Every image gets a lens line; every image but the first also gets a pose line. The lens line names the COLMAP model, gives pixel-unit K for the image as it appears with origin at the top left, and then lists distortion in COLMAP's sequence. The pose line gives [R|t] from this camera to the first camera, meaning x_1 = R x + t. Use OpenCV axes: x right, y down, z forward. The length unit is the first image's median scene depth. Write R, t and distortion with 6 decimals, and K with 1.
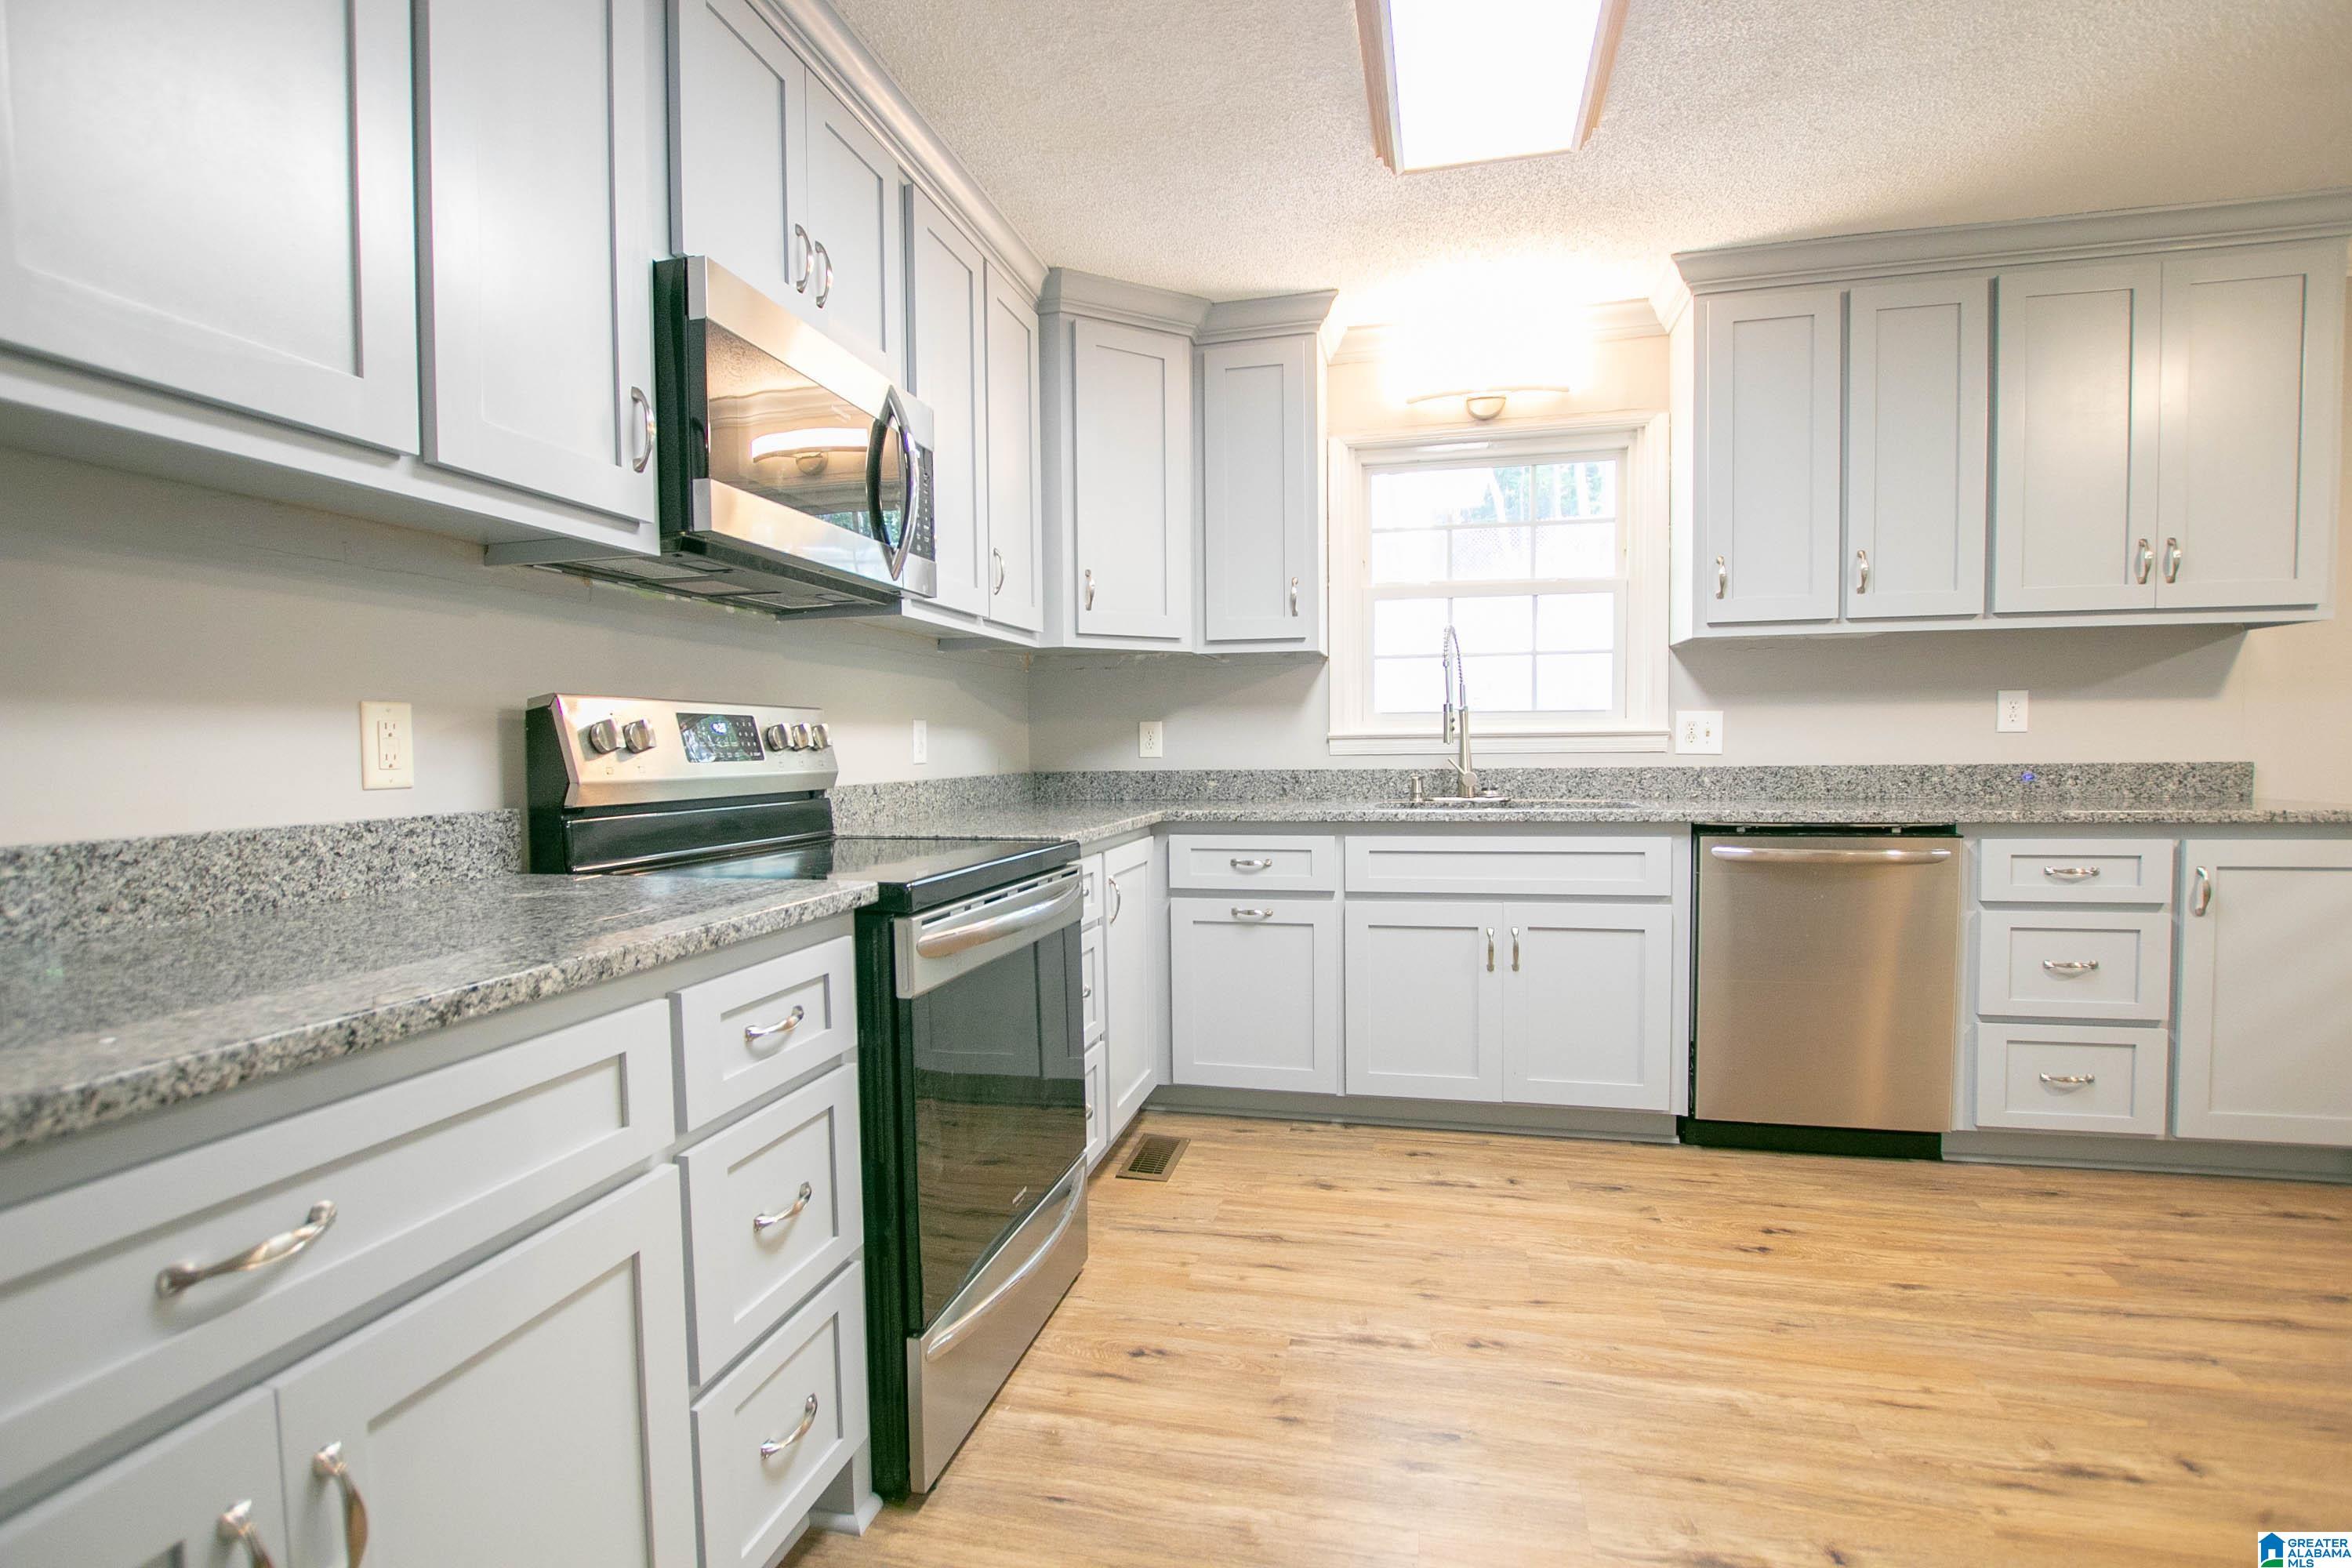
lens RADIAL K [[1090.8, 0, 1157.2], [0, 1090.8, 794.1], [0, 0, 1]] dist [-0.033418, 0.004485]
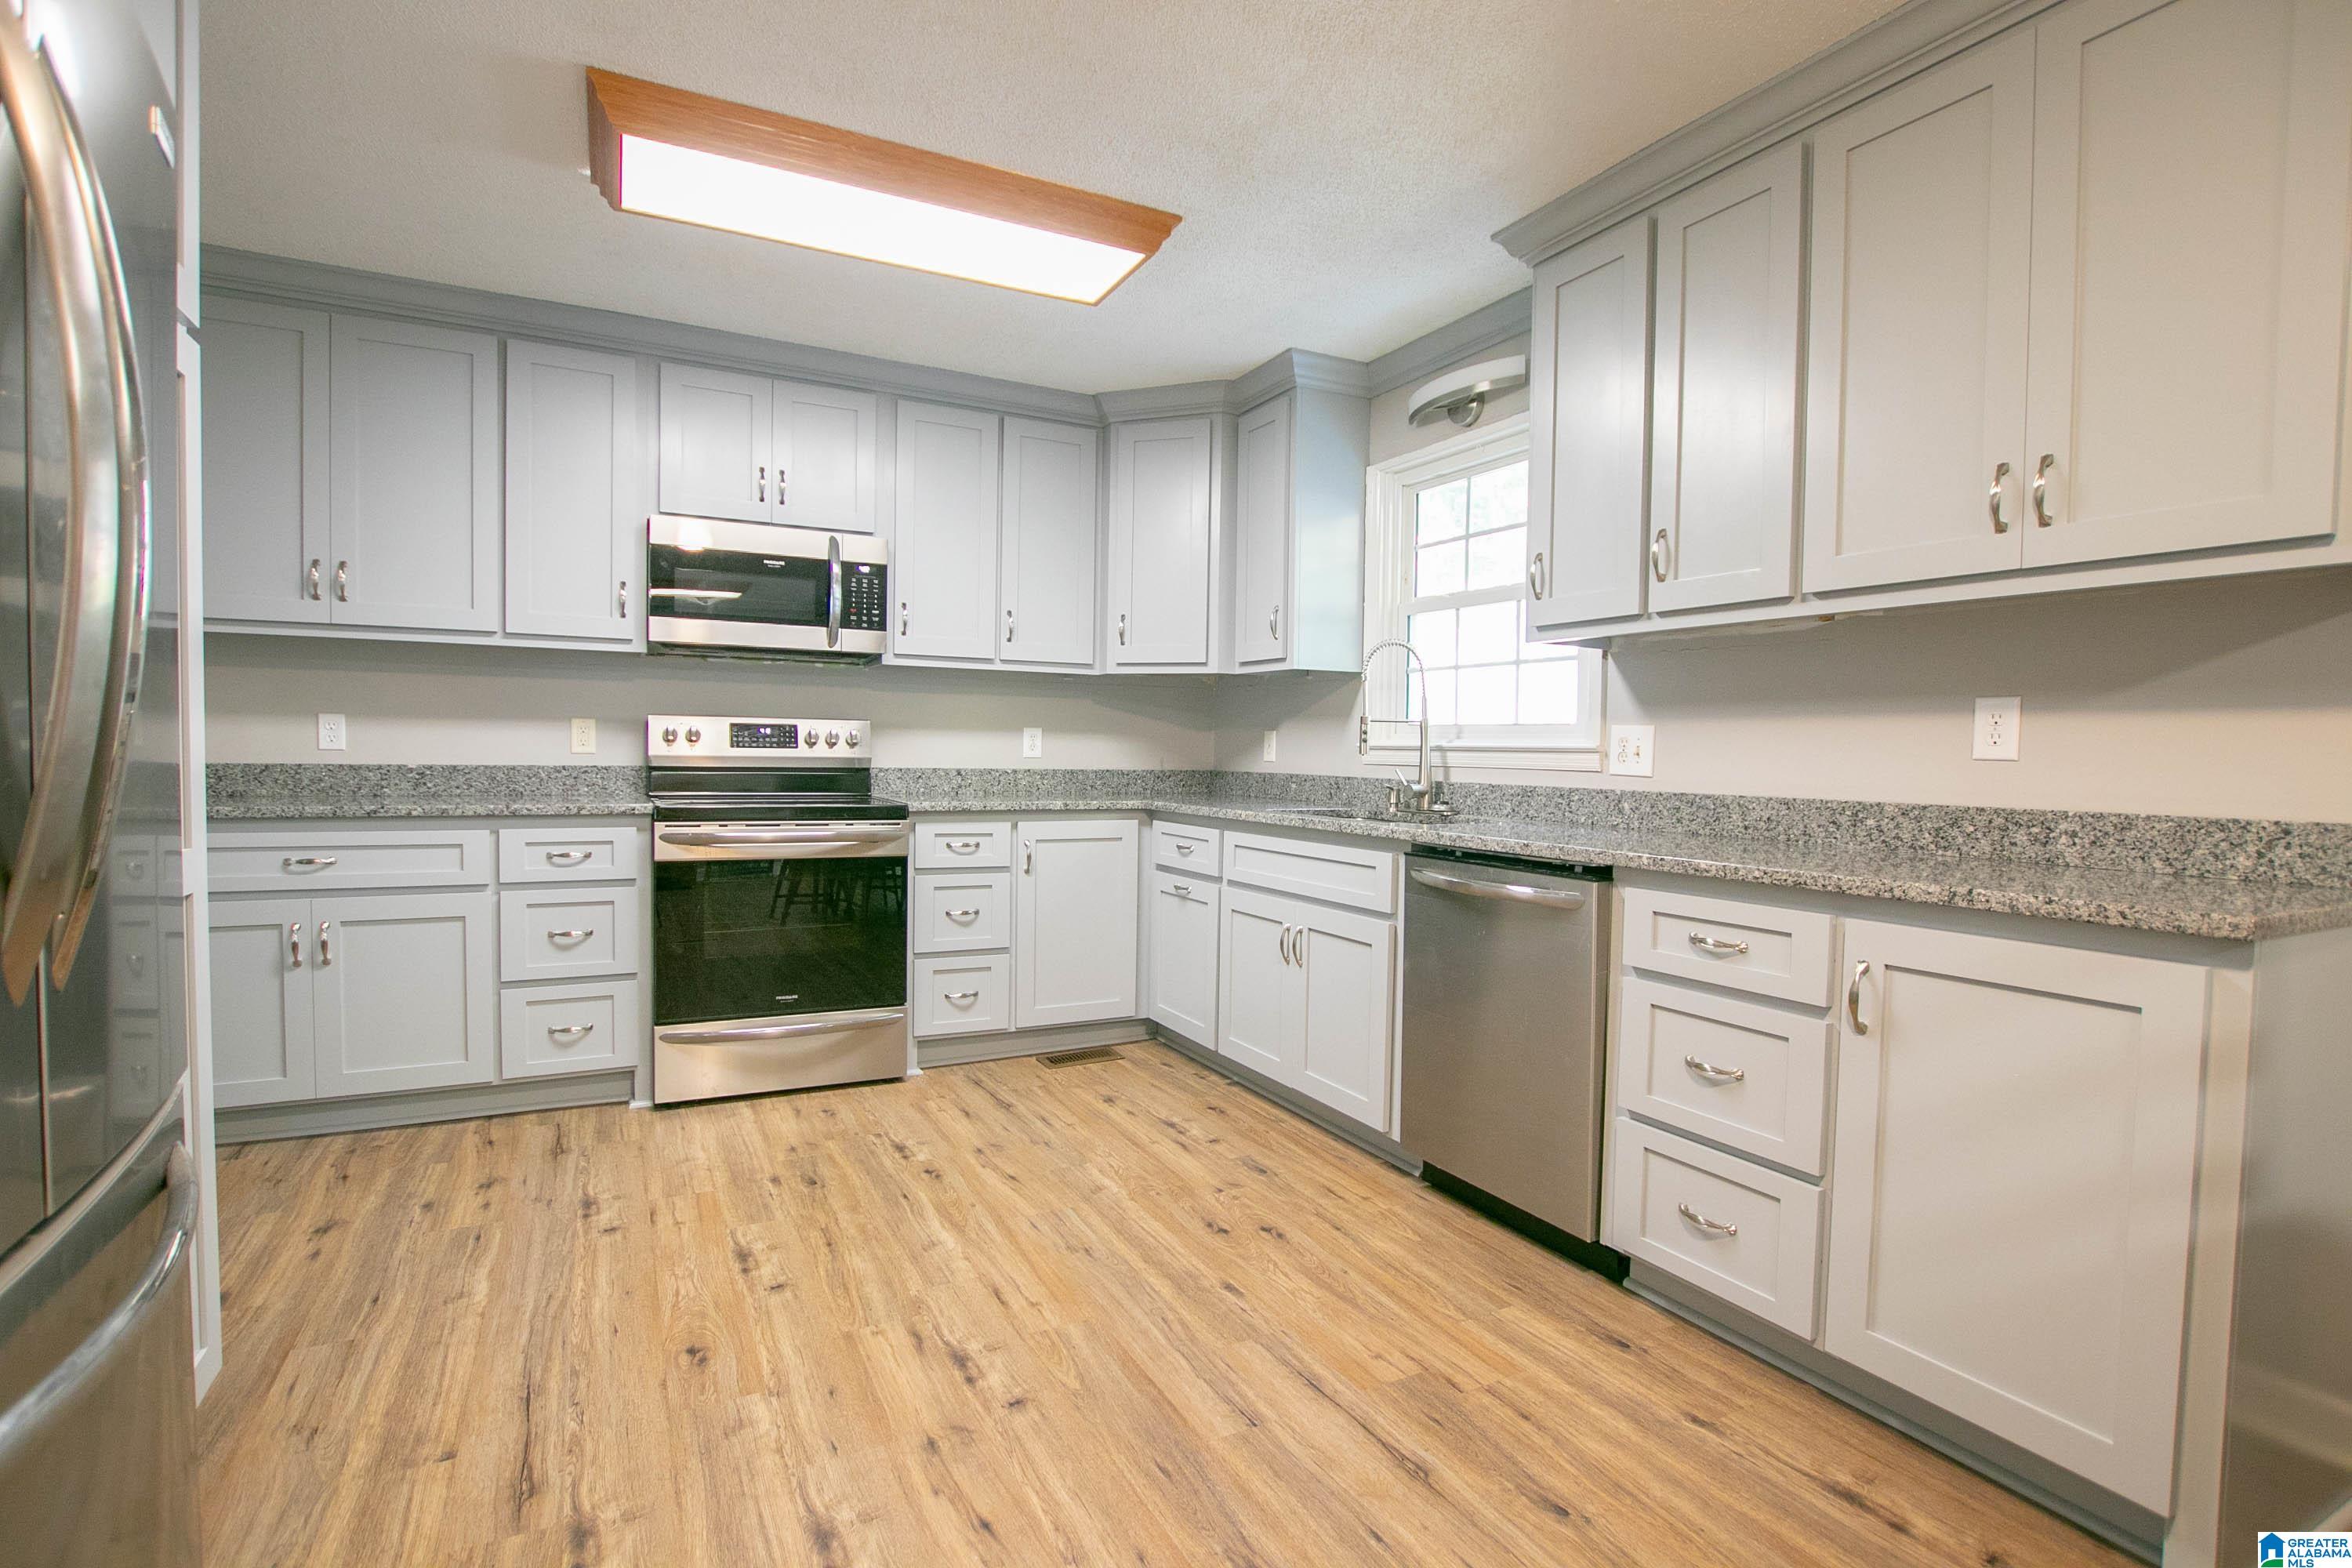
lens RADIAL K [[1090.8, 0, 1159.3], [0, 1090.8, 793.2], [0, 0, 1]] dist [-0.033418, 0.004485]
pose [[0.658986, 0.054121, -0.750206, 1.117483], [-0.058121, 0.998090, 0.020950, -0.024298], [0.749906, 0.029797, 0.660873, 0.196192]]
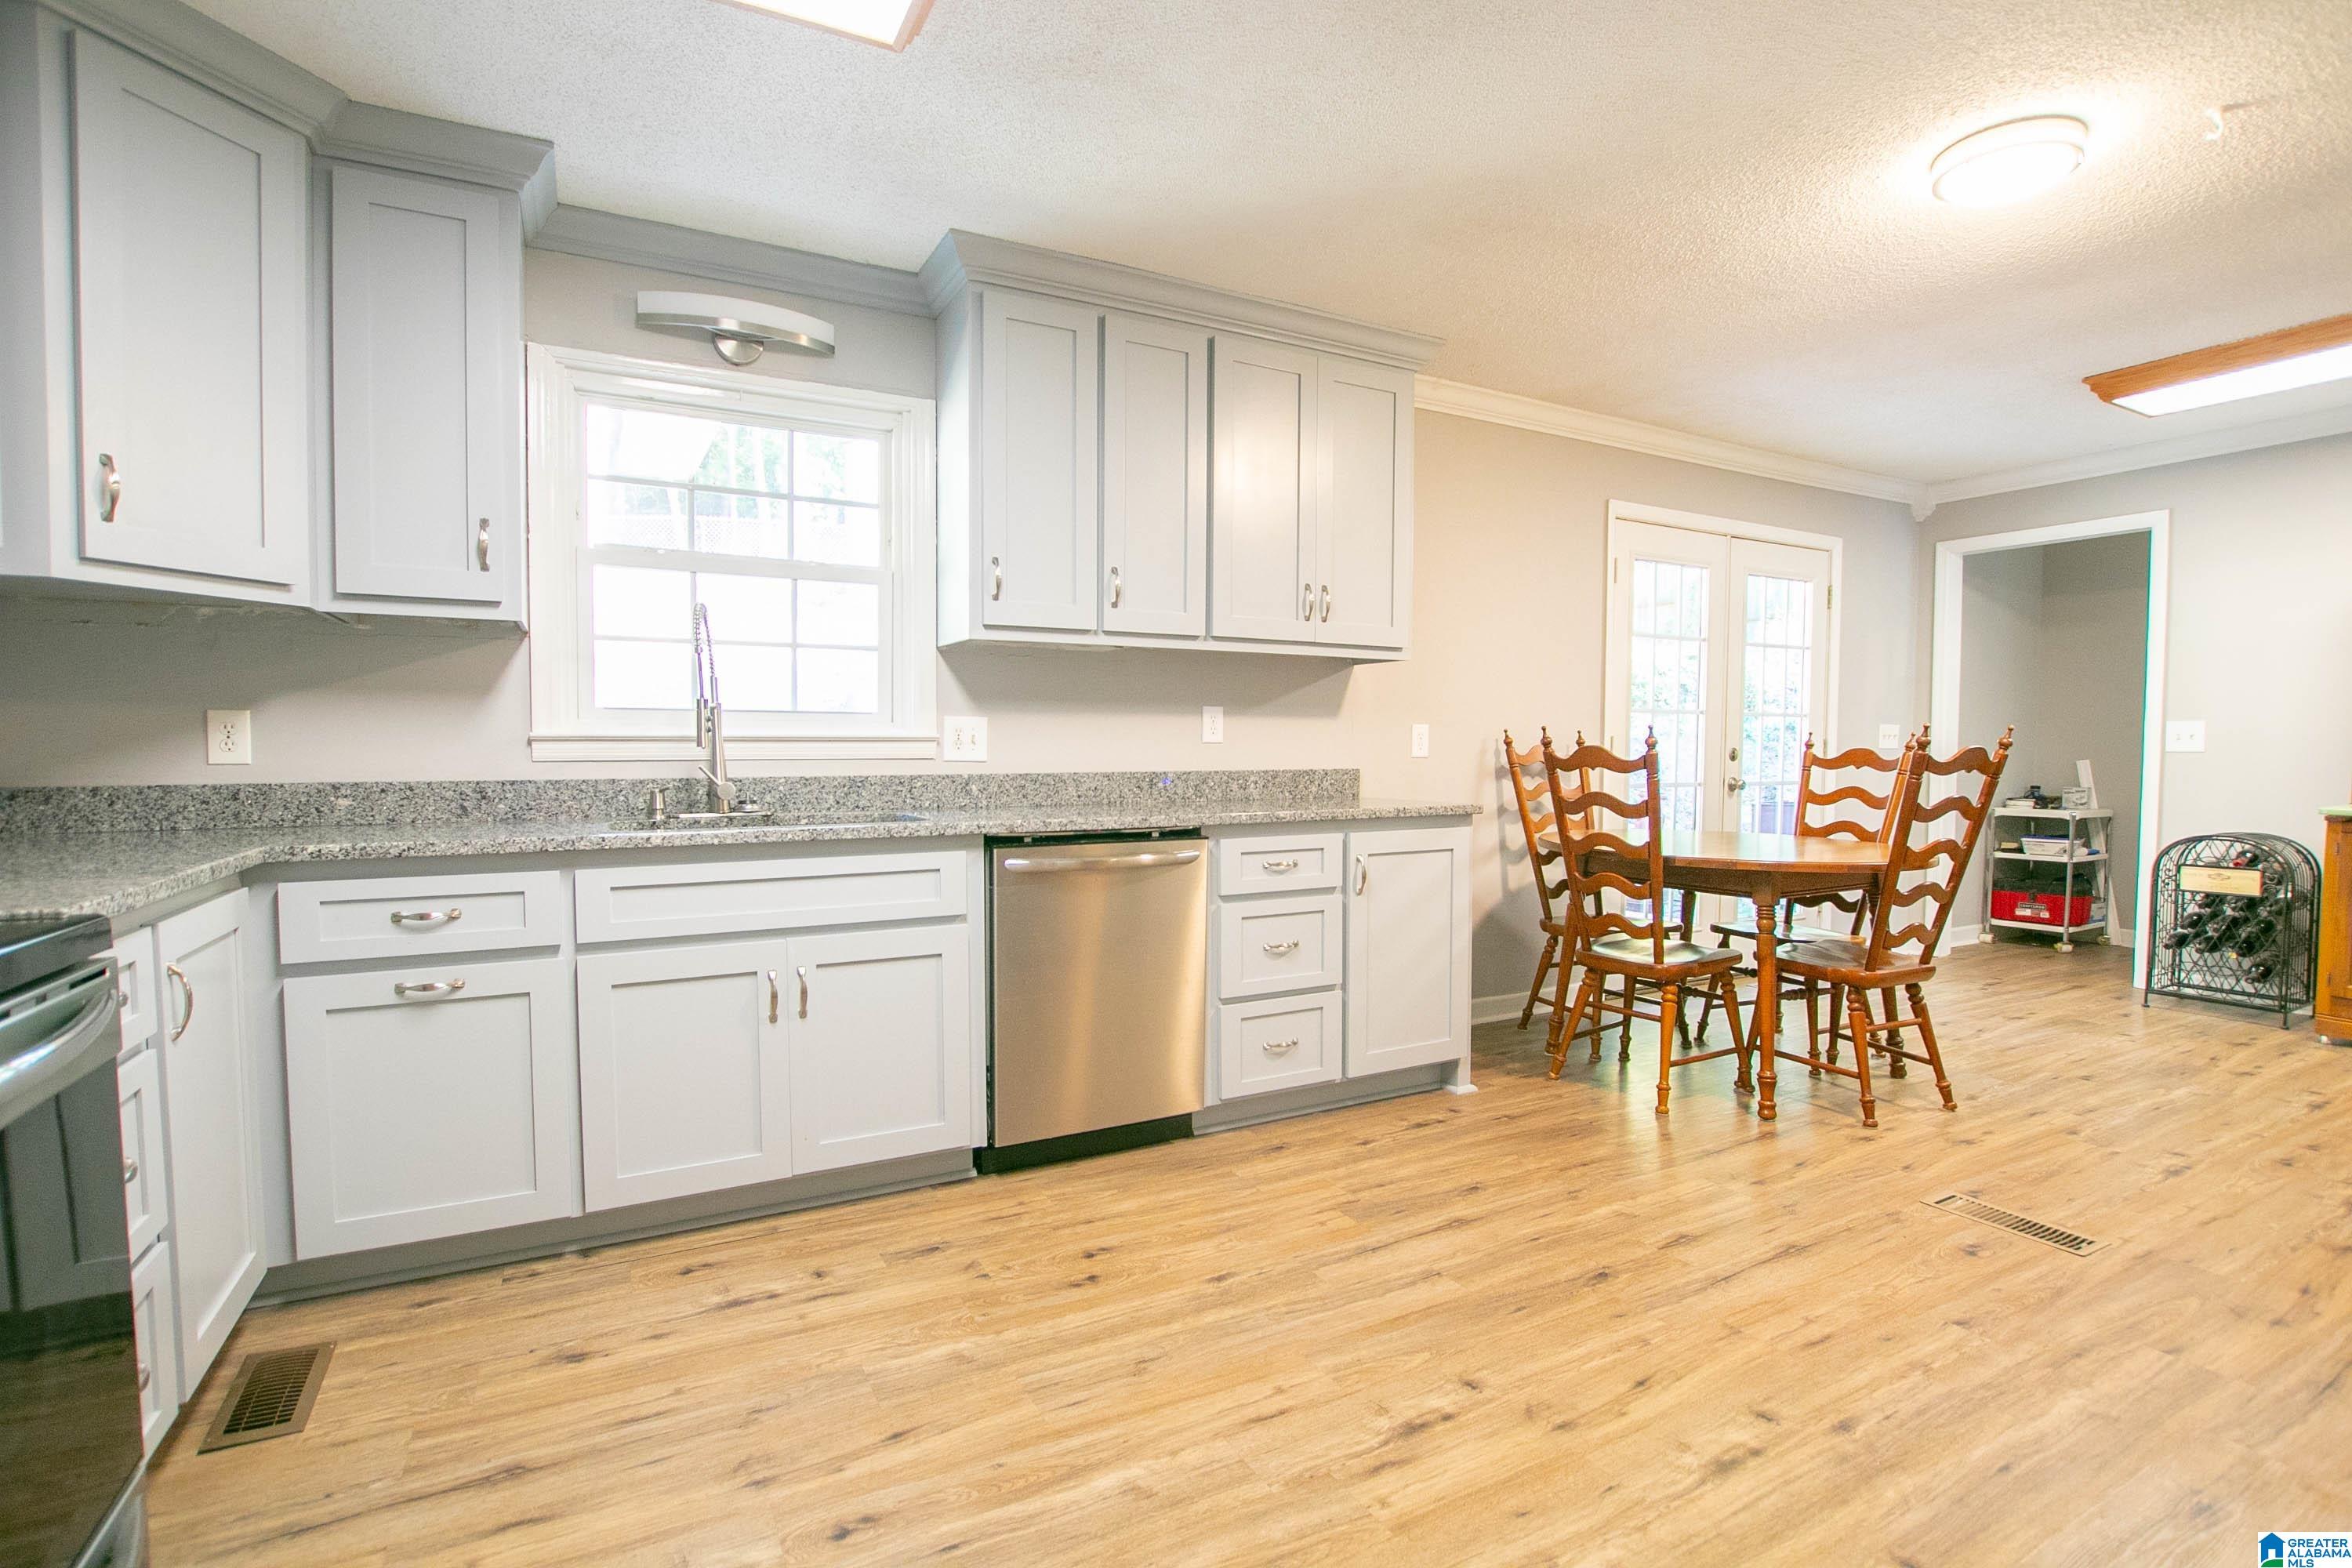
lens RADIAL K [[1090.8, 0, 1155.9], [0, 1090.8, 794.4], [0, 0, 1]] dist [-0.033418, 0.004485]
pose [[0.744456, -0.016071, 0.667479, -0.027680], [0.019609, 0.999805, 0.002202, -0.007866], [-0.667384, 0.011449, 0.744626, 0.203033]]
